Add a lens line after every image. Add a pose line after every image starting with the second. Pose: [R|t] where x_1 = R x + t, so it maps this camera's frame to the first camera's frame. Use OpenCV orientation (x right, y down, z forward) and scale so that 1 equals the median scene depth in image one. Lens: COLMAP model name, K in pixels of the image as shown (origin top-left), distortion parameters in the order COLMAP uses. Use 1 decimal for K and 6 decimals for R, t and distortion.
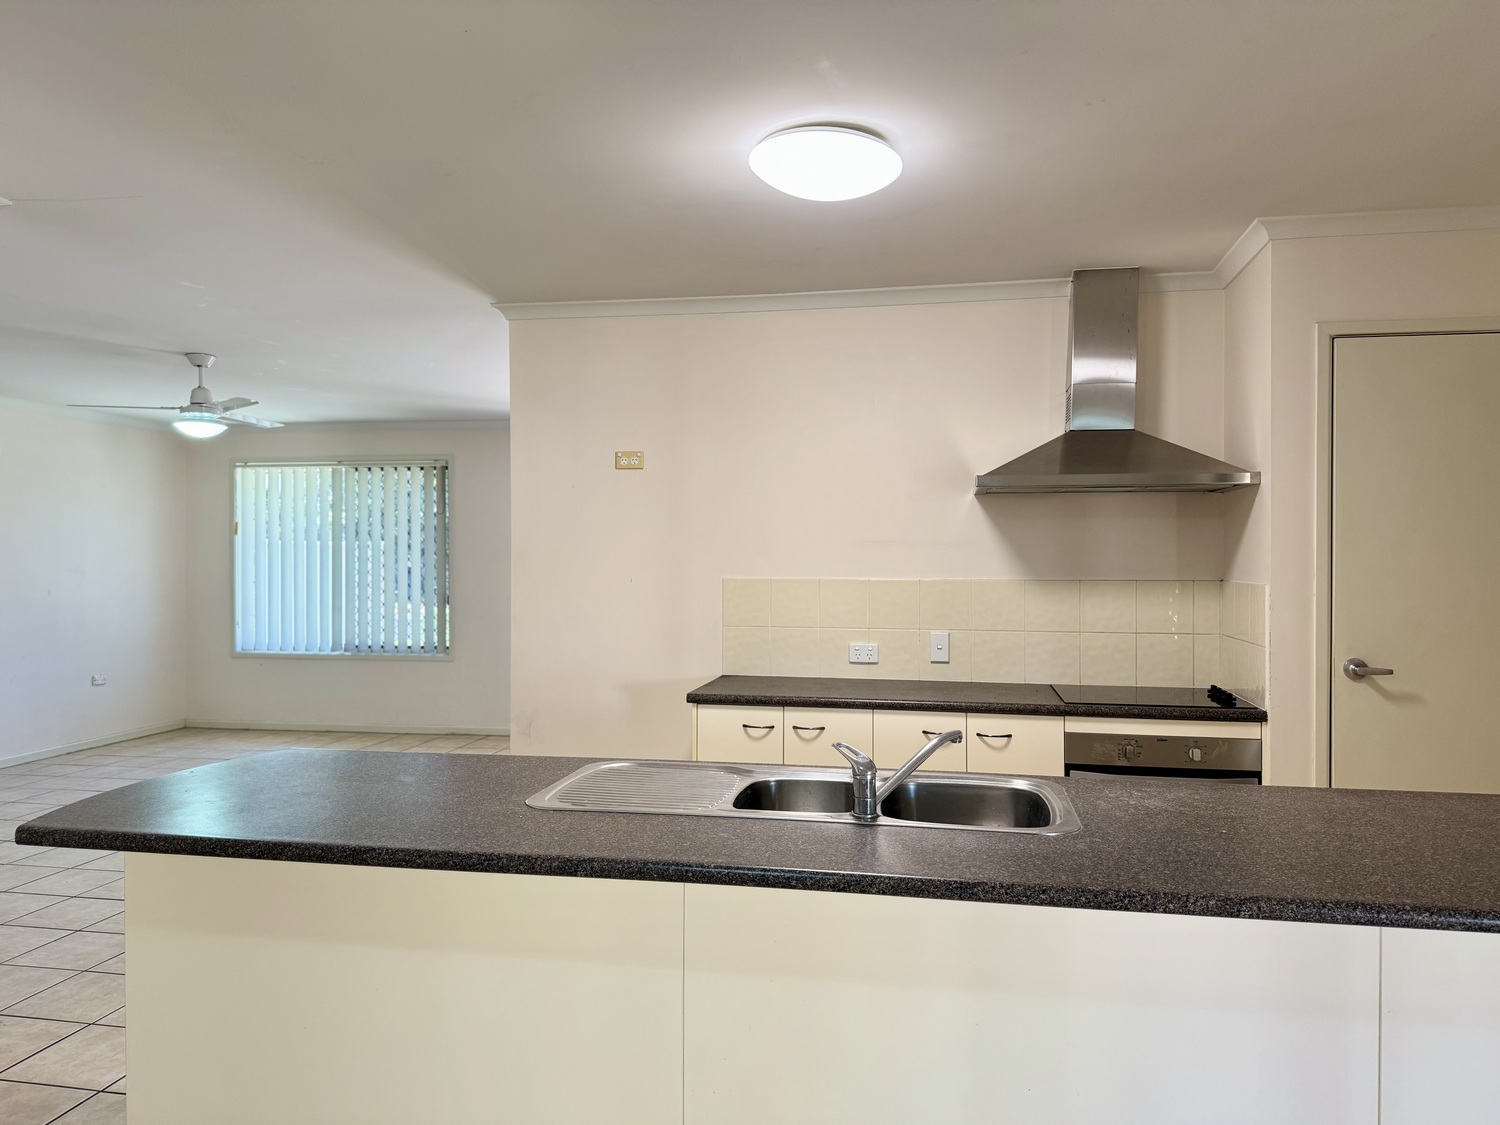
lens RADIAL K [[1058.8, 0, 750.0], [0, 1058.8, 562.5], [0, 0, 1]] dist [0.119997, -0.178505]
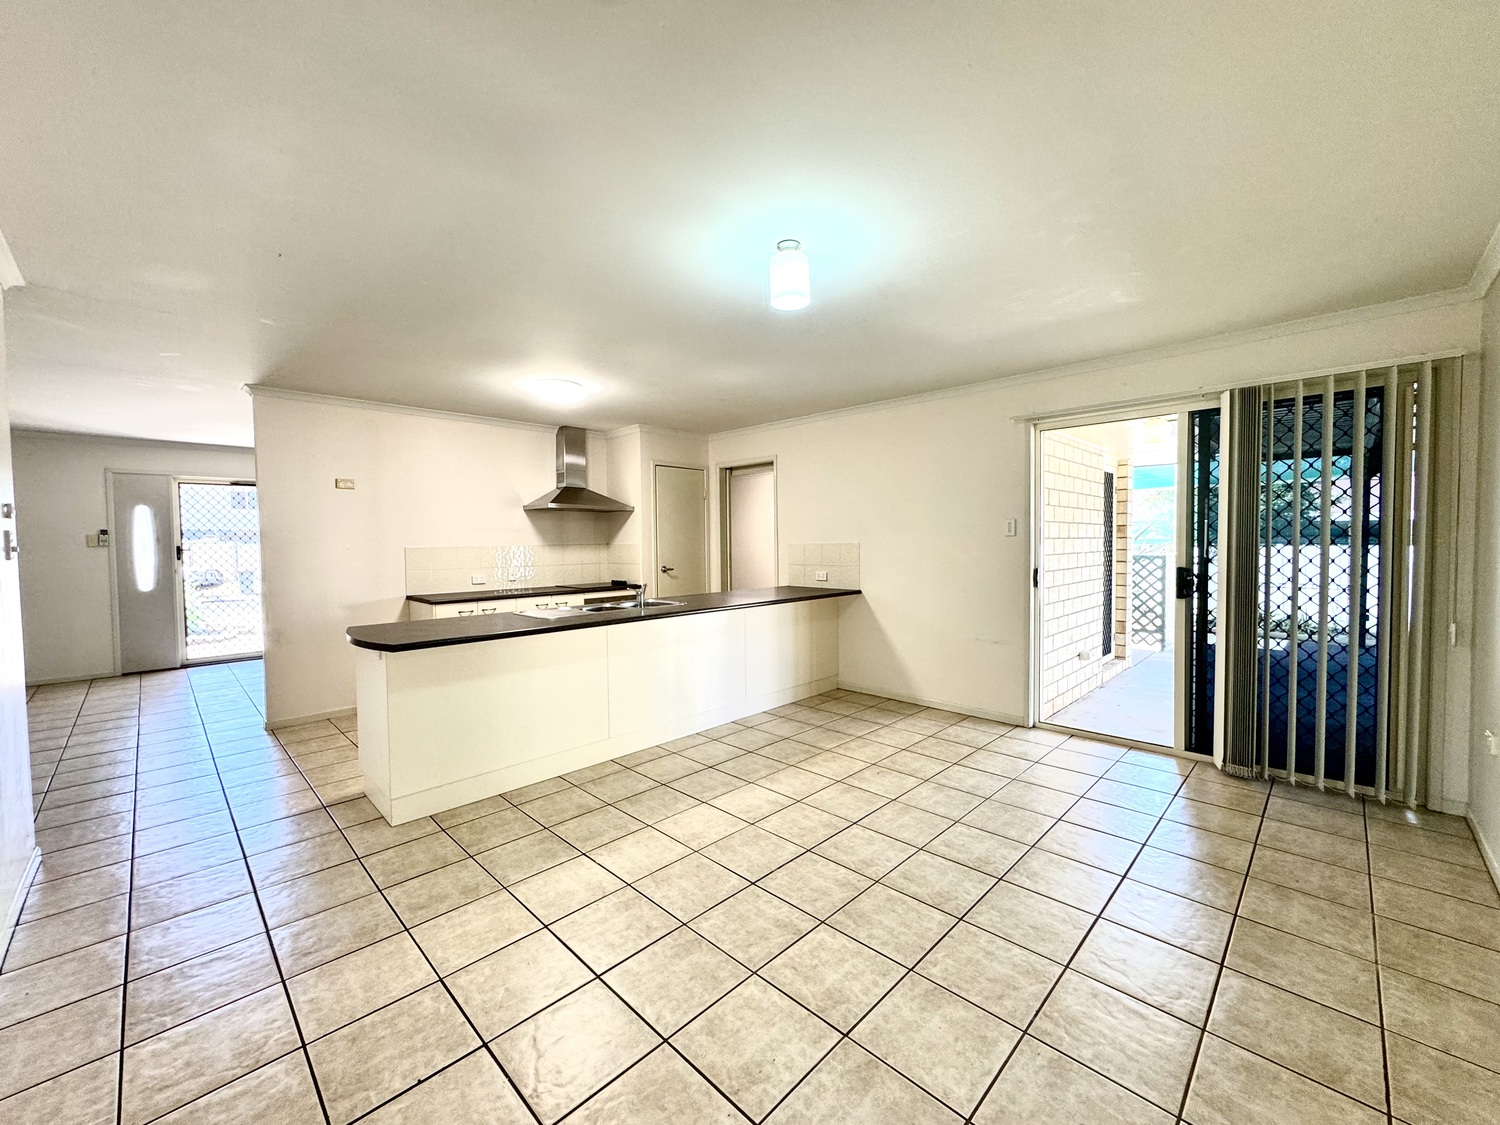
lens RADIAL K [[598.2, 0, 750.0], [0, 598.2, 562.5], [0, 0, 1]] dist [-0.000900, 0.000013]
pose [[0.558079, -0.039387, 0.828852, -0.646845], [0.009110, 0.999103, 0.041344, 0.003993], [-0.829738, -0.015522, 0.557938, -0.184951]]
